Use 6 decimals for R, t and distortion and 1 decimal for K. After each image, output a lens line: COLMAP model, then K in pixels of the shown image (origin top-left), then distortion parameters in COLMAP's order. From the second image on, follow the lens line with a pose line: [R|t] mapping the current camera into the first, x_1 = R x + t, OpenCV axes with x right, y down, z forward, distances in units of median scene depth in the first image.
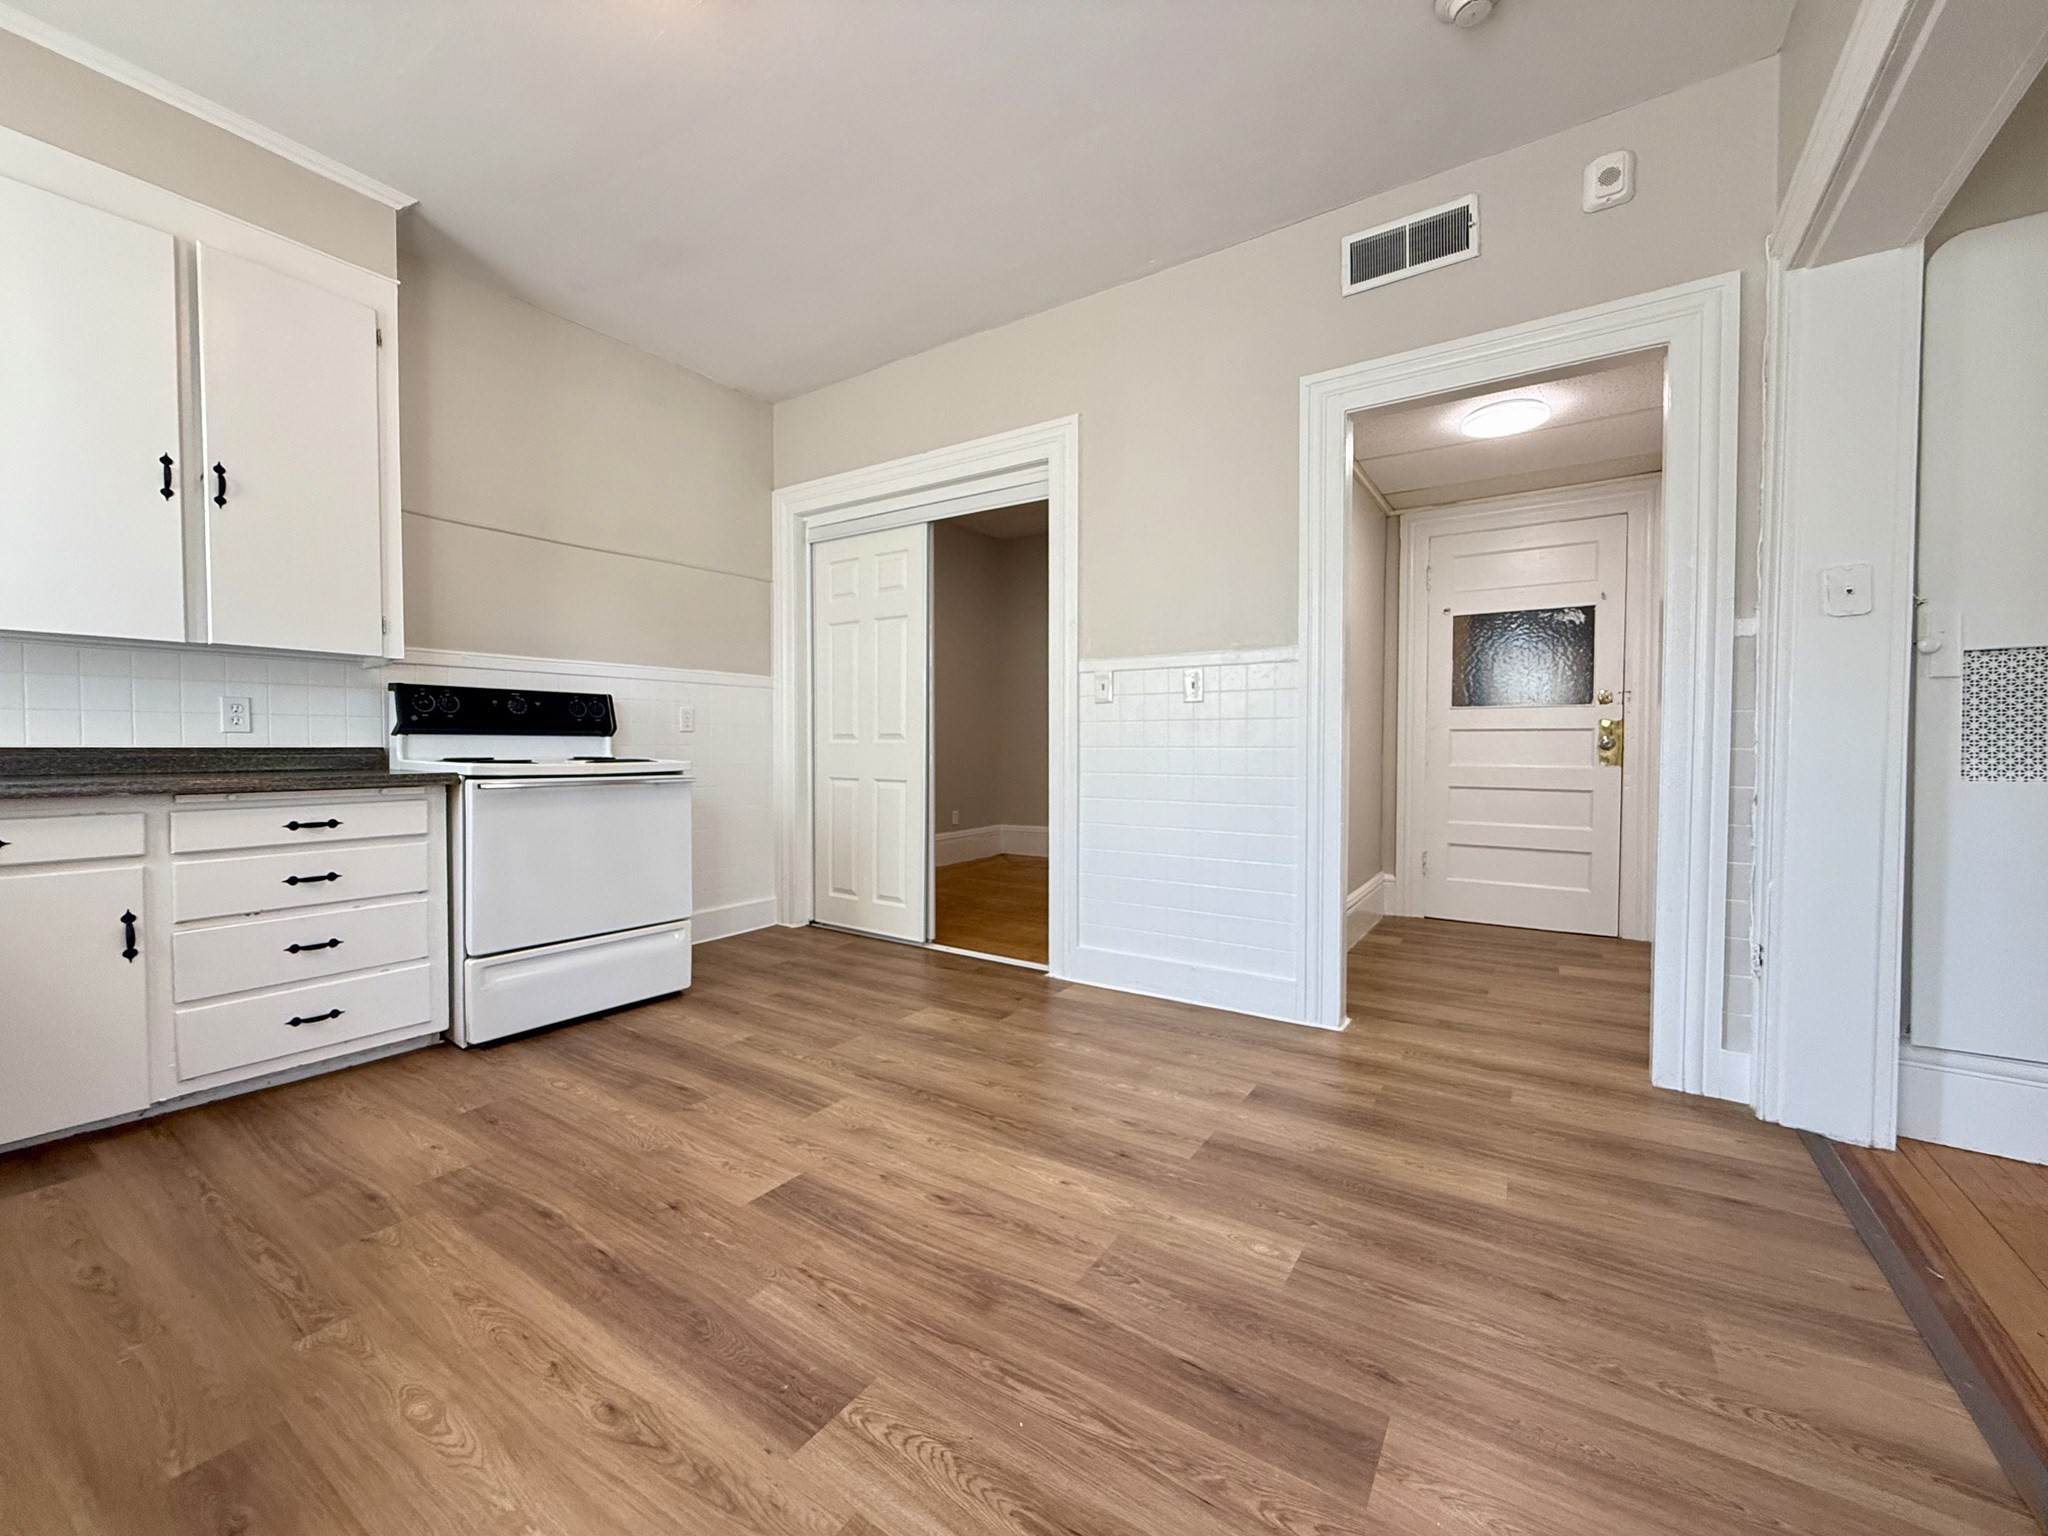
lens RADIAL K [[816.5, 0, 1023.6], [0, 816.5, 761.8], [0, 0, 1]] dist [-0.000090, 0.000553]
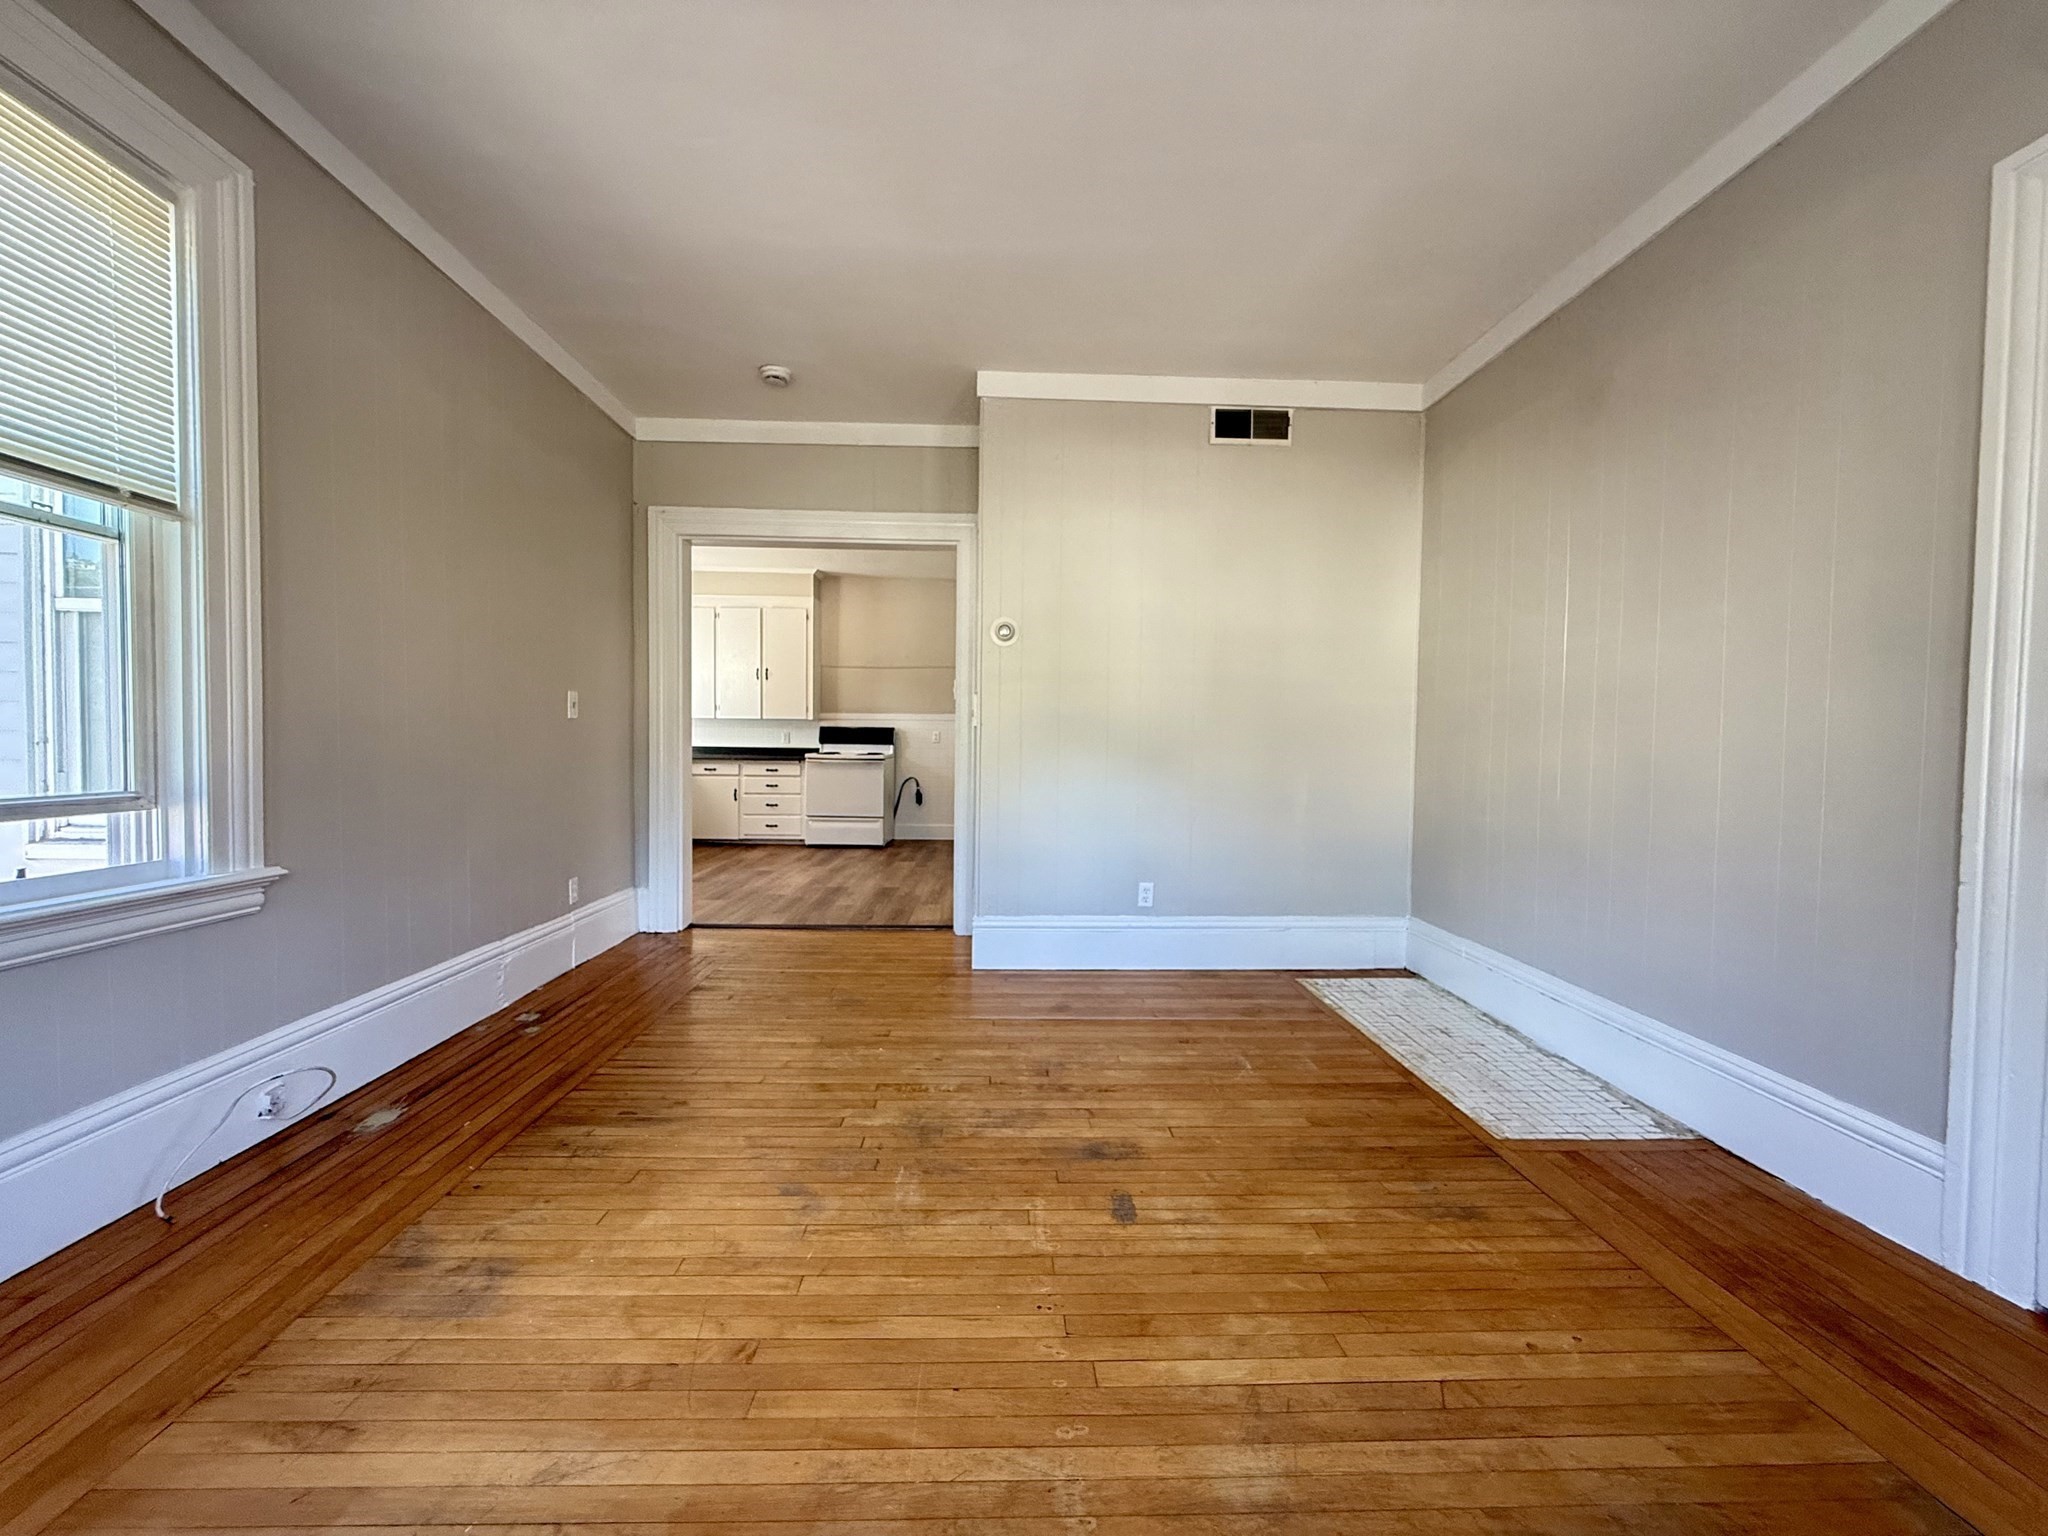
lens RADIAL K [[816.5, 0, 1010.8], [0, 816.5, 766.3], [0, 0, 1]] dist [-0.000090, 0.000553]
pose [[0.555190, 0.033273, -0.831058, 2.701334], [-0.028467, 0.999374, 0.020994, -0.043933], [0.831236, 0.012002, 0.555790, -0.089640]]
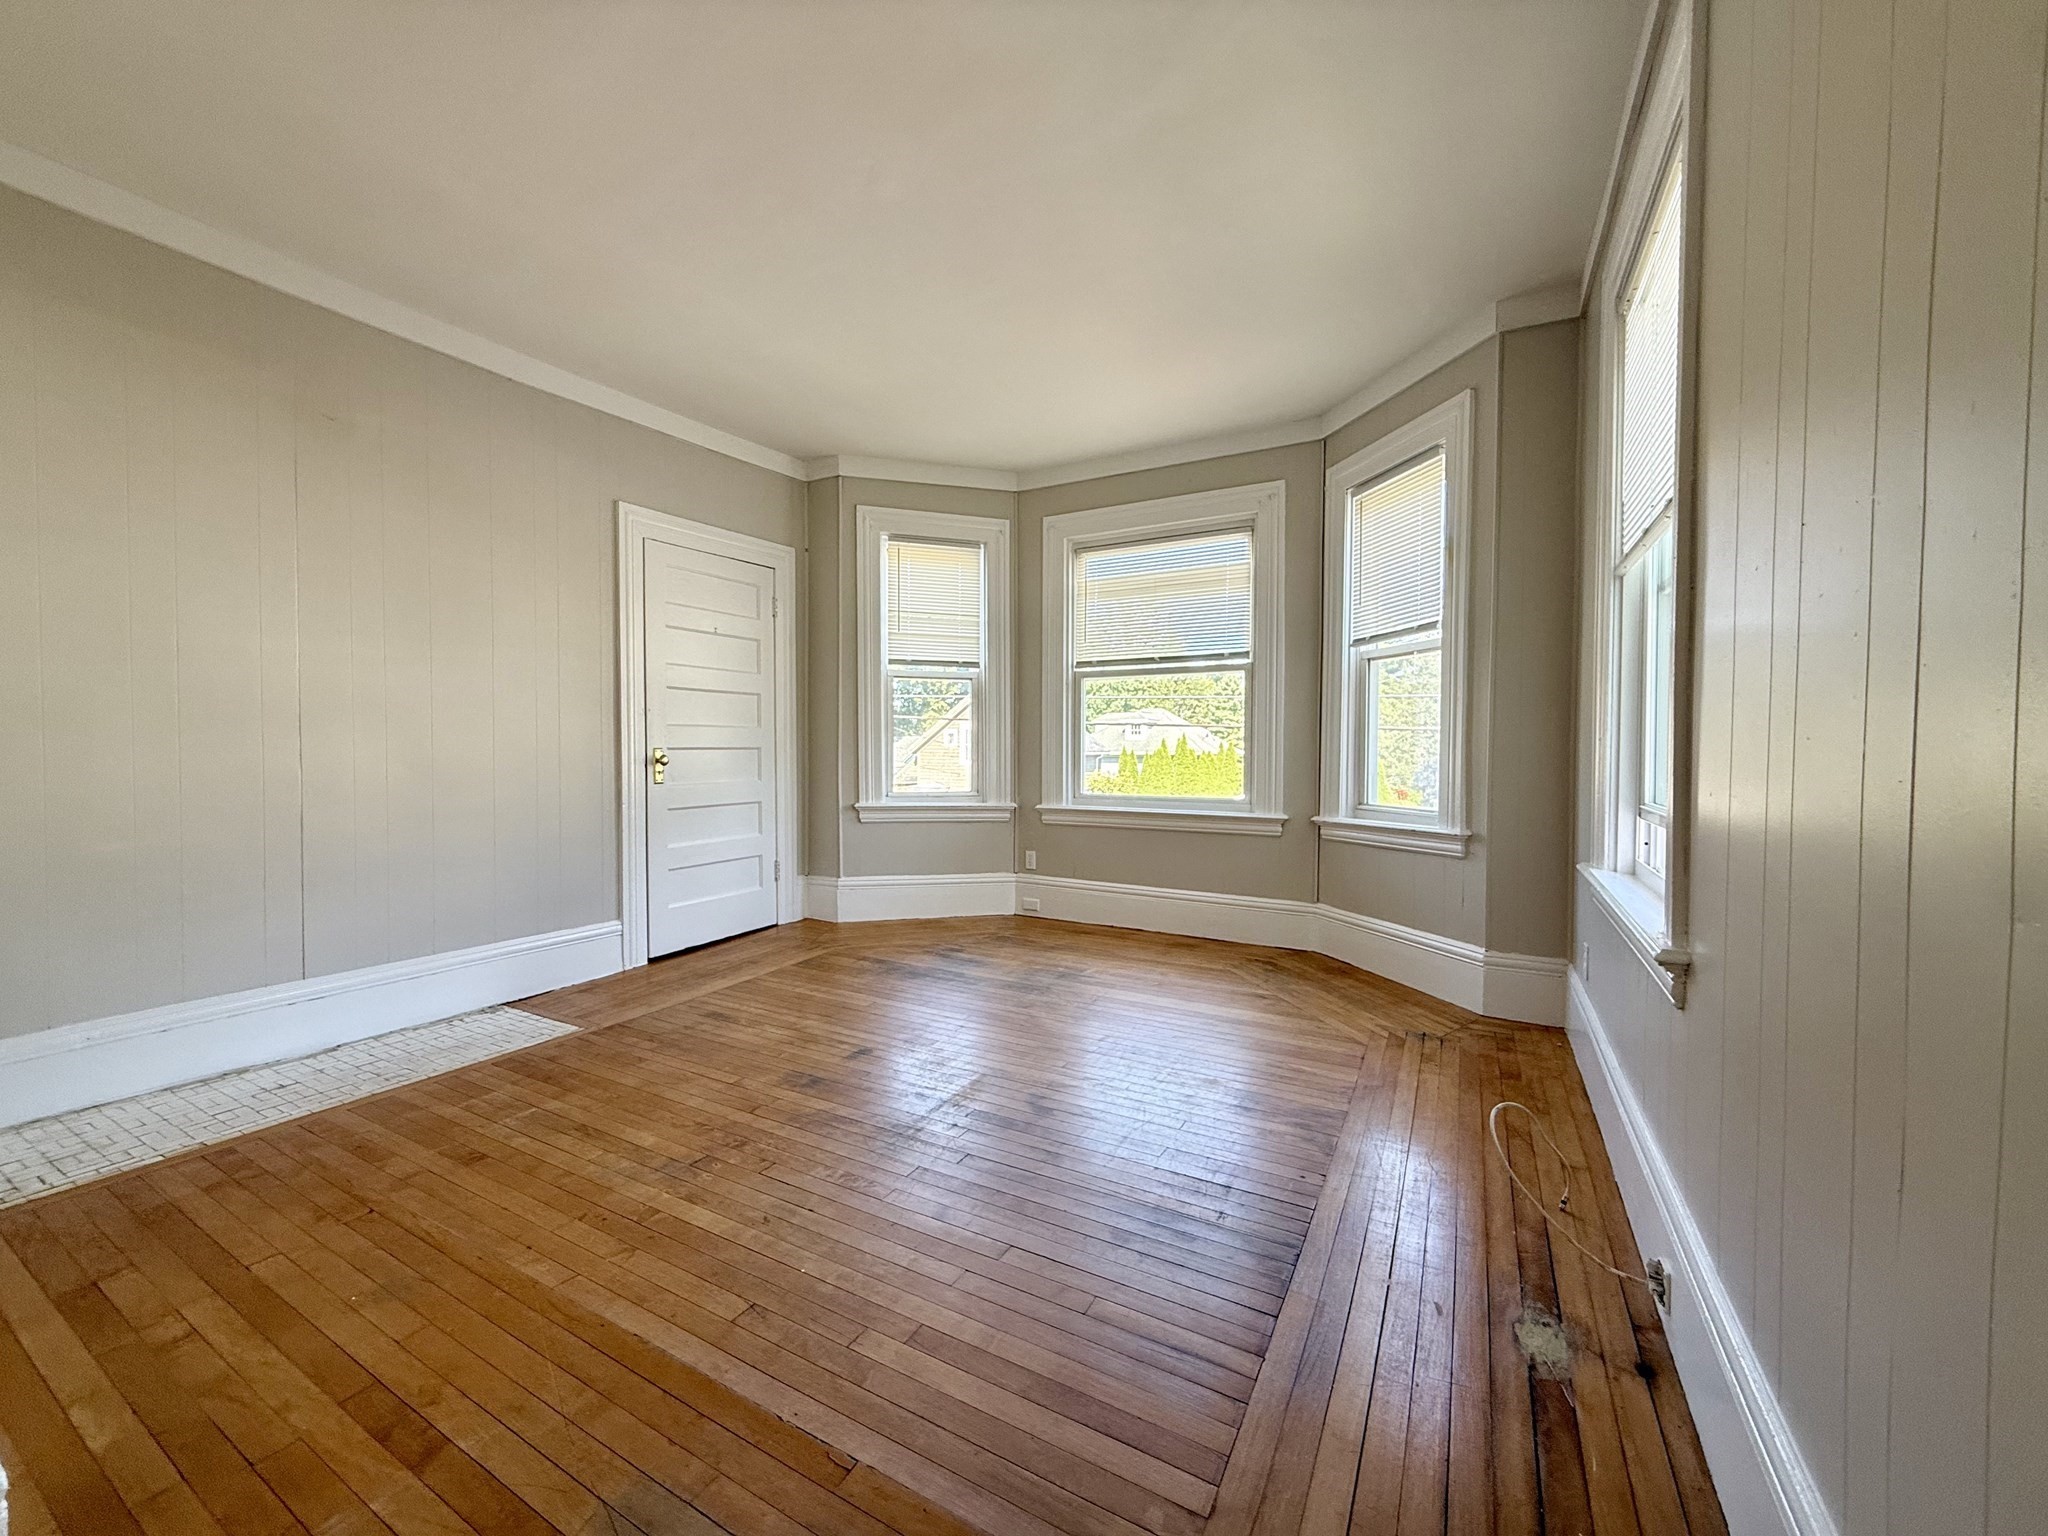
lens RADIAL K [[816.5, 0, 1039.5], [0, 816.5, 764.7], [0, 0, 1]] dist [-0.000090, 0.000553]
pose [[-0.069997, -0.019745, 0.997352, 0.683353], [0.017909, 0.999618, 0.021047, -0.051448], [-0.997386, 0.019335, -0.069616, 0.299160]]
